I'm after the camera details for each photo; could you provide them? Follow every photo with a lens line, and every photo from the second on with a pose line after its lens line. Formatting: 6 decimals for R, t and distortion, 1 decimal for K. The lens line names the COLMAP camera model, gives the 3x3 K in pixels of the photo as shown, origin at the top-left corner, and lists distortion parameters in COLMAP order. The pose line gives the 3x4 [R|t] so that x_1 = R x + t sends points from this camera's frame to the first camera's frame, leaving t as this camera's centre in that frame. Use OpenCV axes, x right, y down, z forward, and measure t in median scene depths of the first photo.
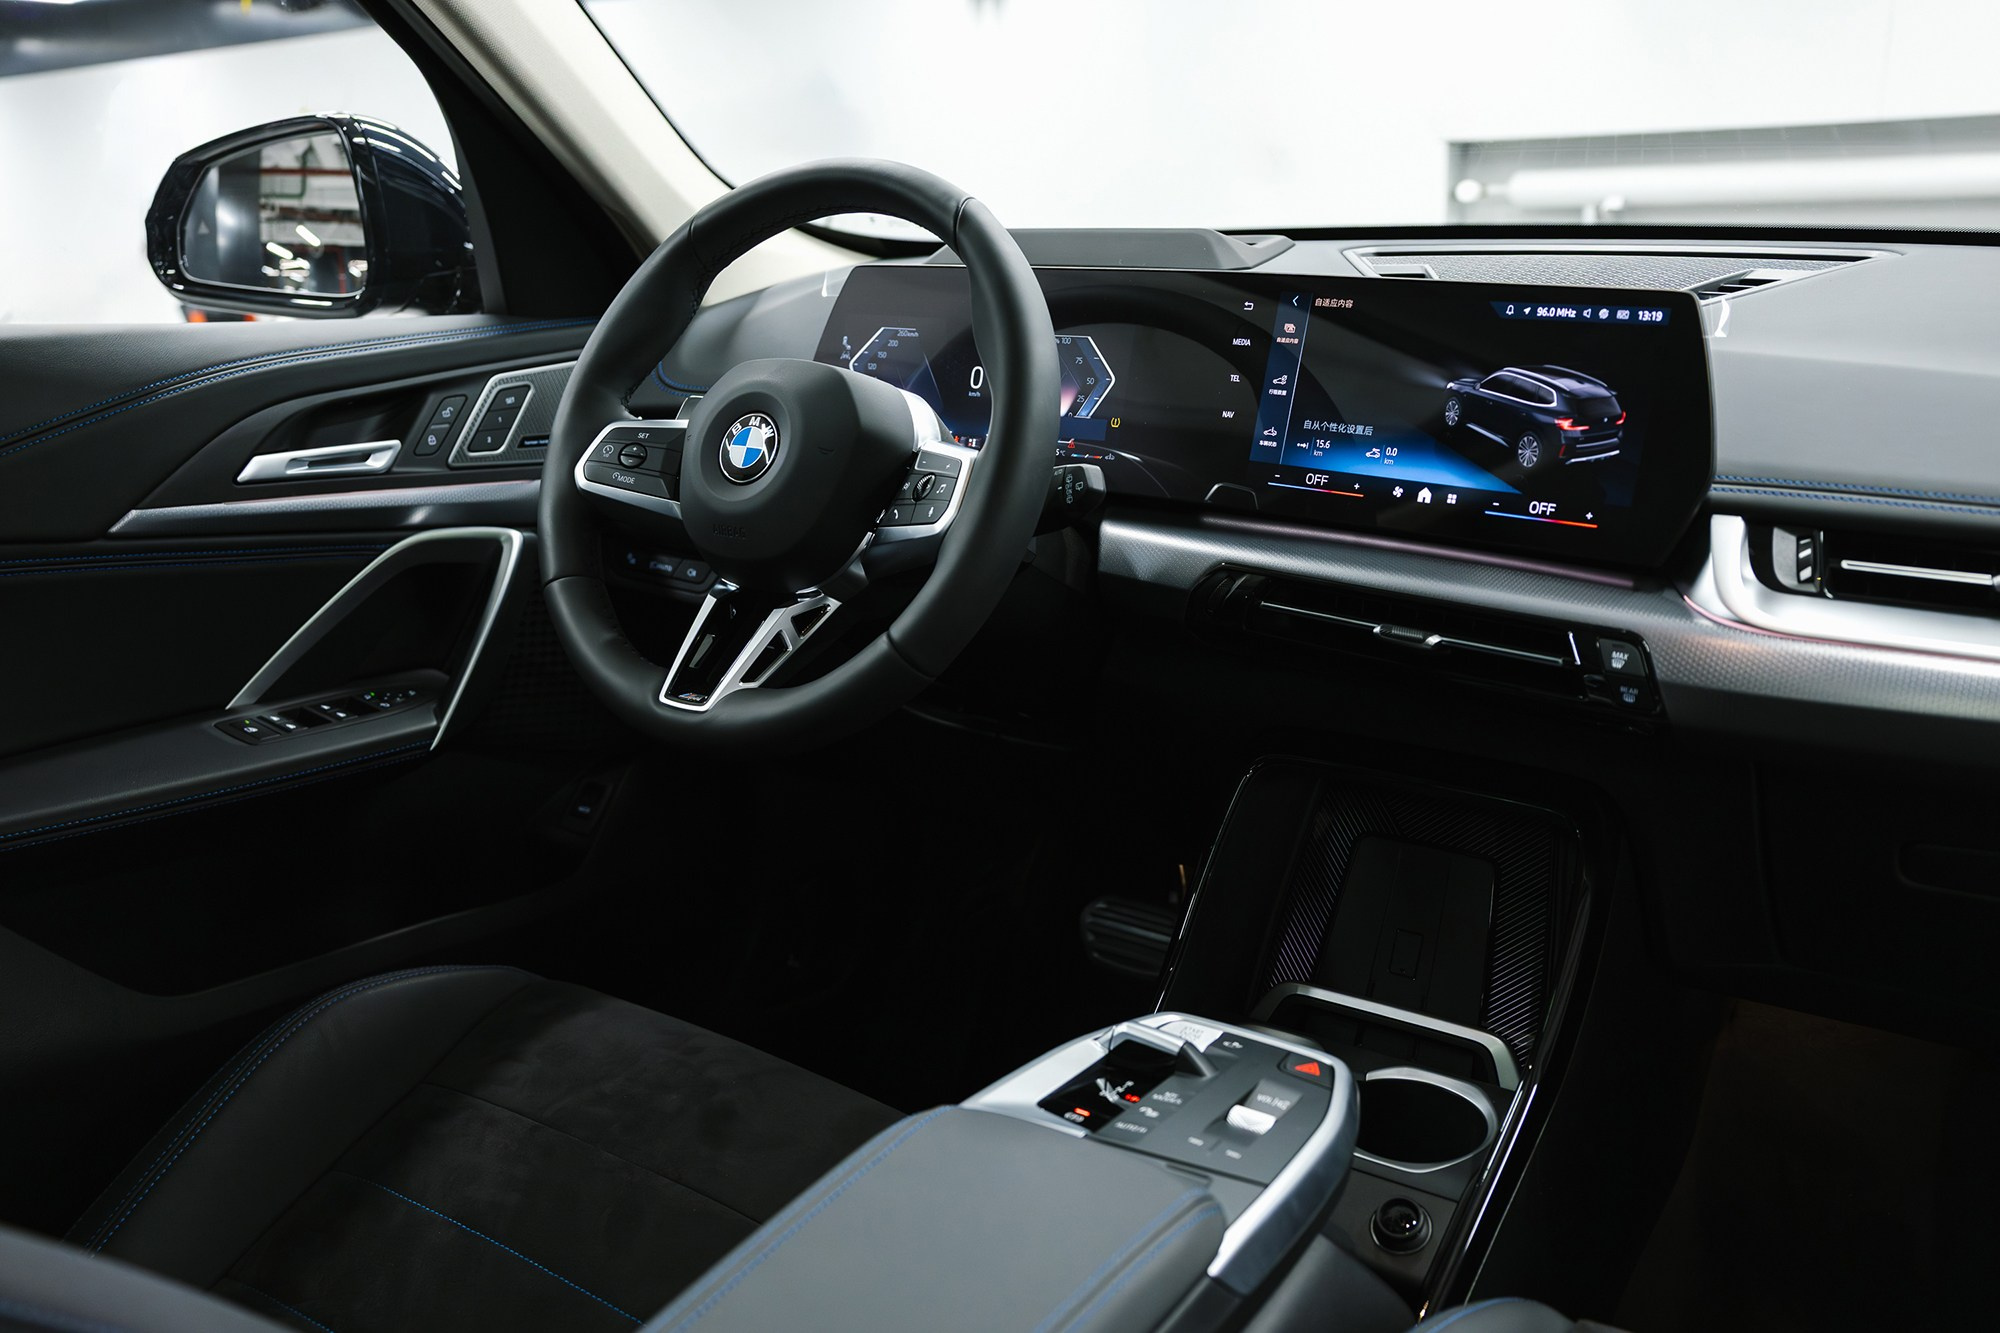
lens RADIAL K [[1624.5, 0, 1000.0], [0, 1624.5, 666.5], [0, 0, 1]] dist [-0.017949, -0.000109]
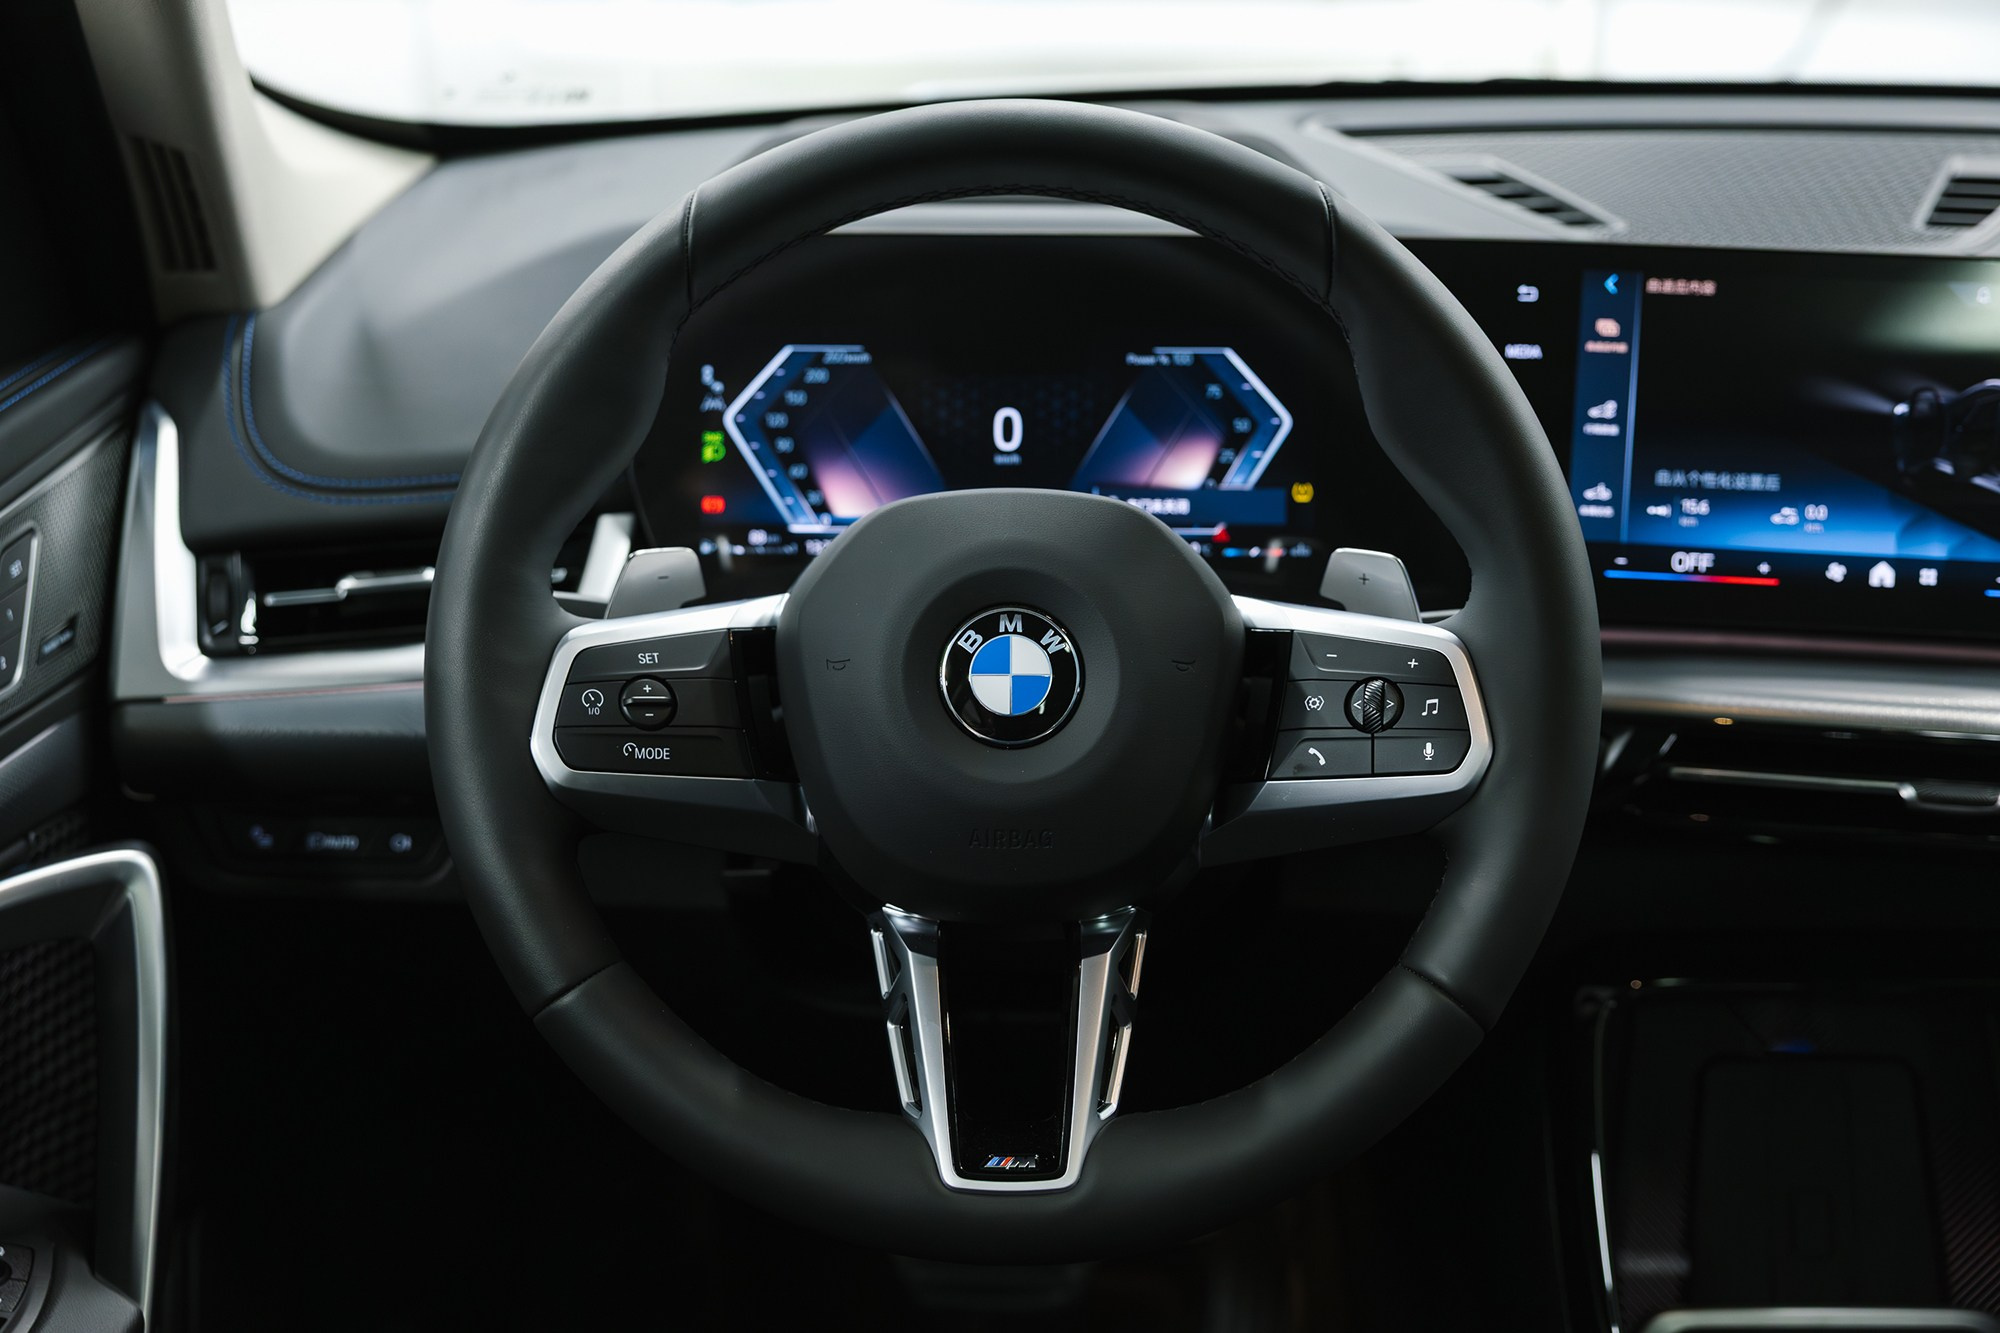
lens RADIAL K [[2552.6, 0, 990.4], [0, 2552.6, 633.1], [0, 0, 1]] dist [0.033058, -0.005973]
pose [[0.826606, -0.166348, 0.537635, -0.601767], [0.140823, 0.986064, 0.088582, -0.221726], [-0.544878, 0.002489, 0.838512, 0.303869]]
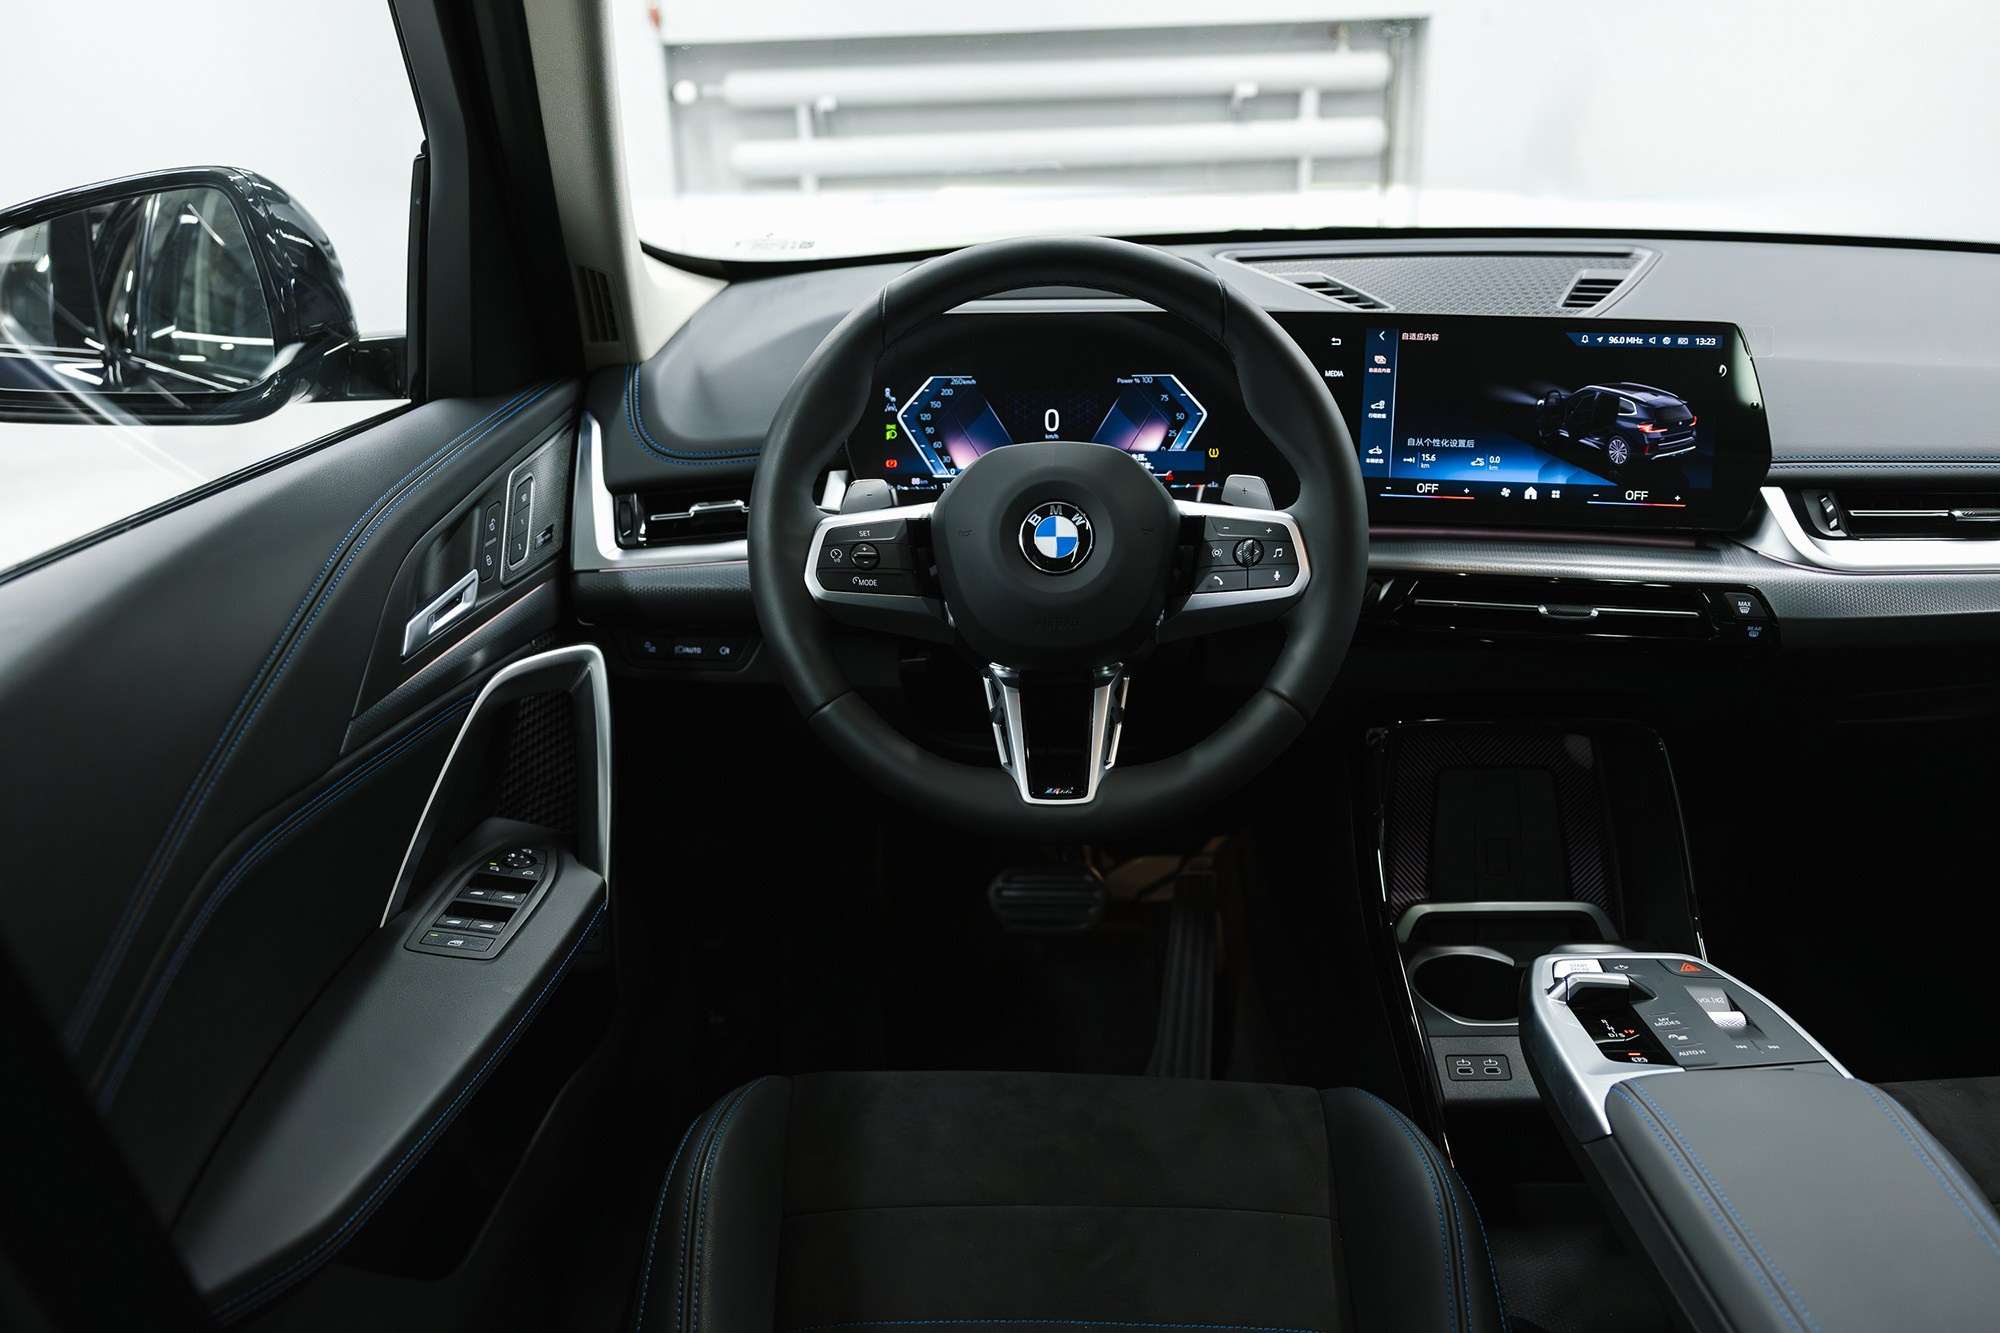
lens RADIAL K [[1630.9, 0, 999.2], [0, 1630.9, 648.8], [0, 0, 1]] dist [-0.004694, 0.005098]
pose [[0.836411, -0.187960, 0.514866, -0.713819], [0.153108, 0.982091, 0.109800, -0.182209], [-0.526283, -0.013007, 0.850210, 0.156769]]
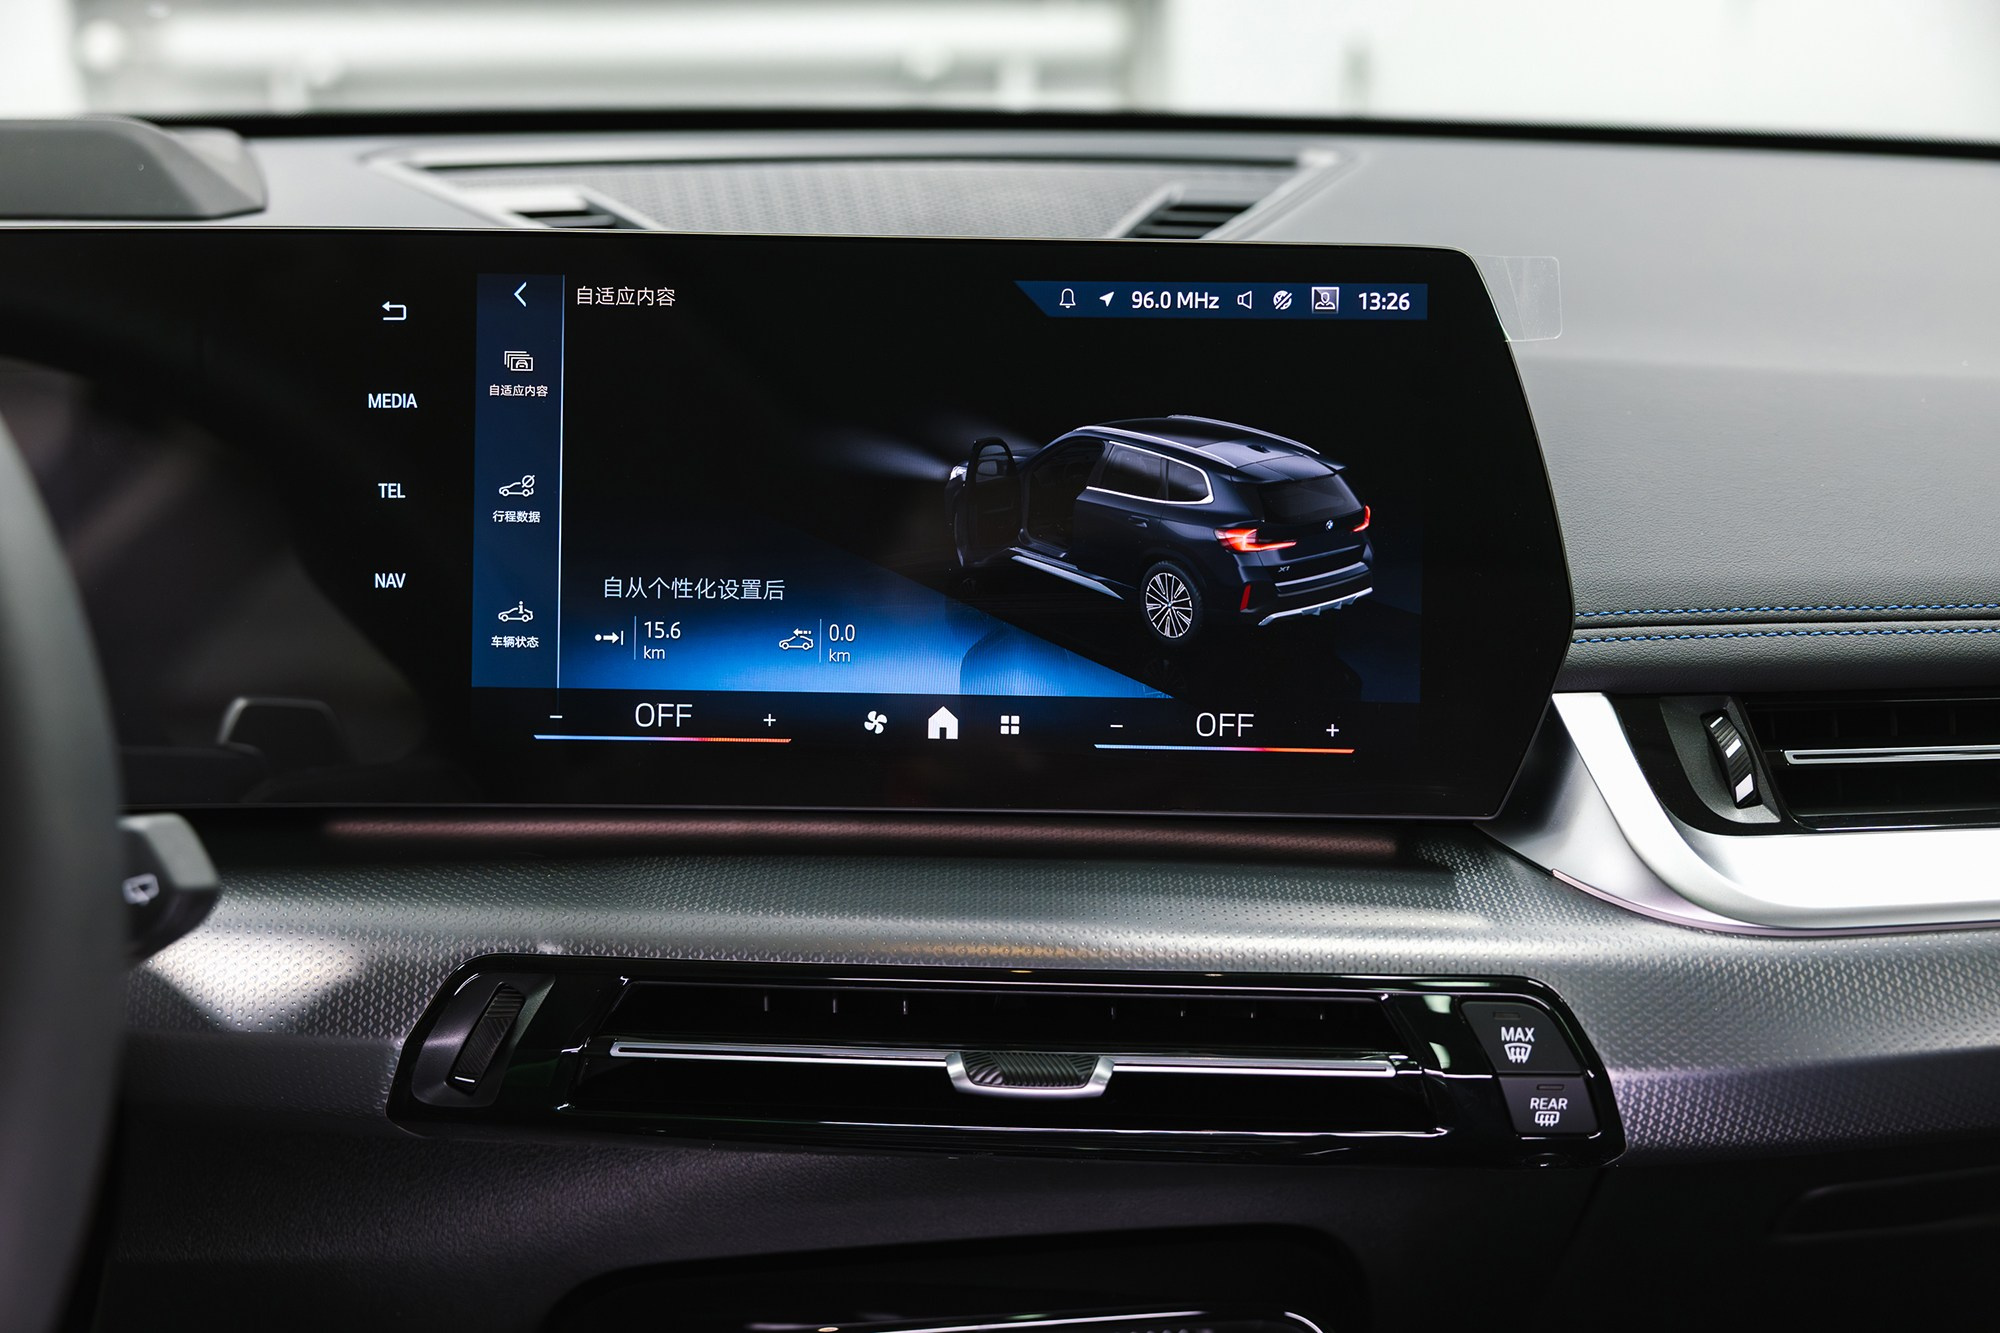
lens RADIAL K [[2059.9, 0, 1000.0], [0, 2059.9, 666.5], [0, 0, 1]] dist [-0.010524, -0.002318]
pose [[0.760127, -0.169610, 0.627247, -0.073540], [0.169280, 0.983688, 0.060852, -0.148505], [-0.627336, 0.059926, 0.776439, 0.539867]]
